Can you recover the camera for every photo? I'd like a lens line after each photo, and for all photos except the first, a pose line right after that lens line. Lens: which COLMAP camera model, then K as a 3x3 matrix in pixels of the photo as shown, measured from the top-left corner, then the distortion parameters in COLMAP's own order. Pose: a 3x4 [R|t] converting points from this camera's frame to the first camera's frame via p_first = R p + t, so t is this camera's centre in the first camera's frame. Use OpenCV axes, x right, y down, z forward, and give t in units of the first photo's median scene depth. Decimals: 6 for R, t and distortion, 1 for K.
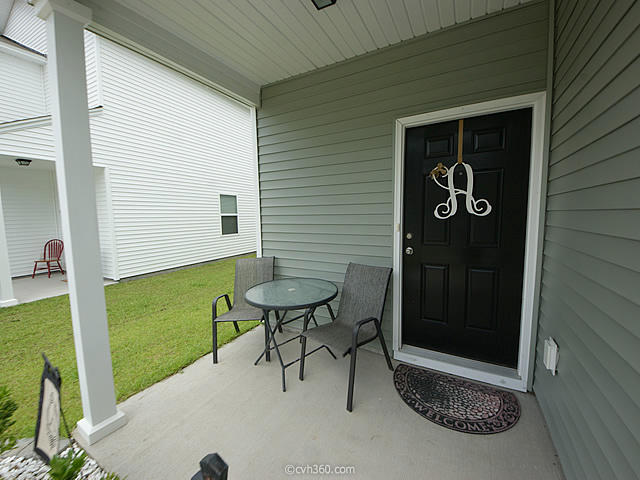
lens RADIAL K [[255.1, 0, 323.6], [0, 255.1, 239.3], [0, 0, 1]] dist [0.026202, -0.013643]
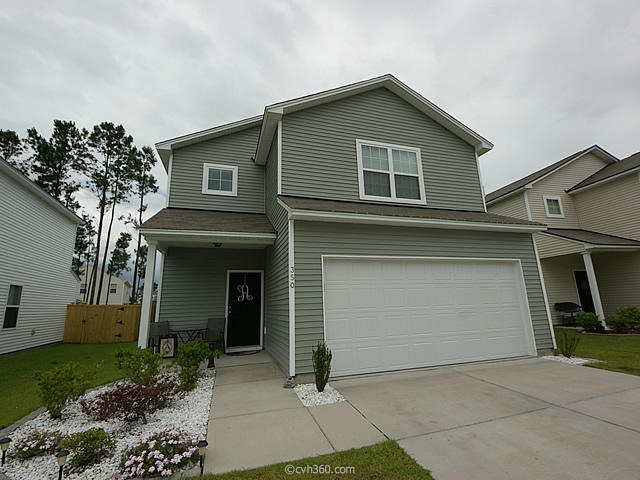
lens RADIAL K [[293.6, 0, 321.3], [0, 293.6, 239.9], [0, 0, 1]] dist [0.020051, -0.000225]
pose [[0.677362, 0.147763, 0.720657, -1.645737], [0.089652, 0.955737, -0.280230, 0.312737], [-0.730167, 0.254426, 0.634133, -2.316310]]
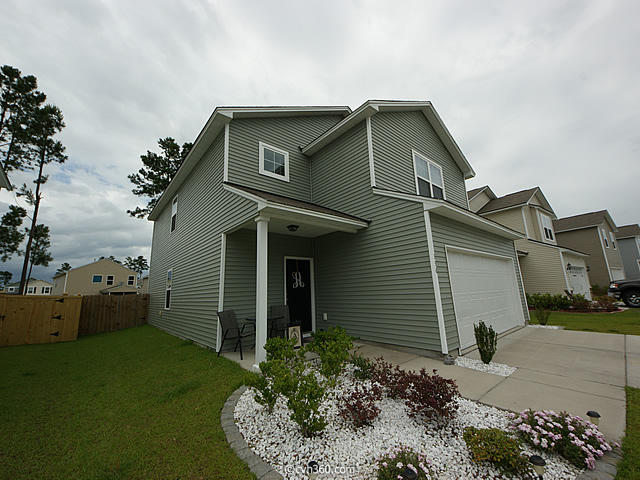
lens RADIAL K [[255.1, 0, 323.6], [0, 255.1, 239.3], [0, 0, 1]] dist [0.026202, -0.013643]
pose [[0.345778, 0.187983, 0.919293, -2.467795], [0.119035, 0.963023, -0.241698, 0.145388], [-0.930735, 0.193001, 0.310616, -0.449283]]
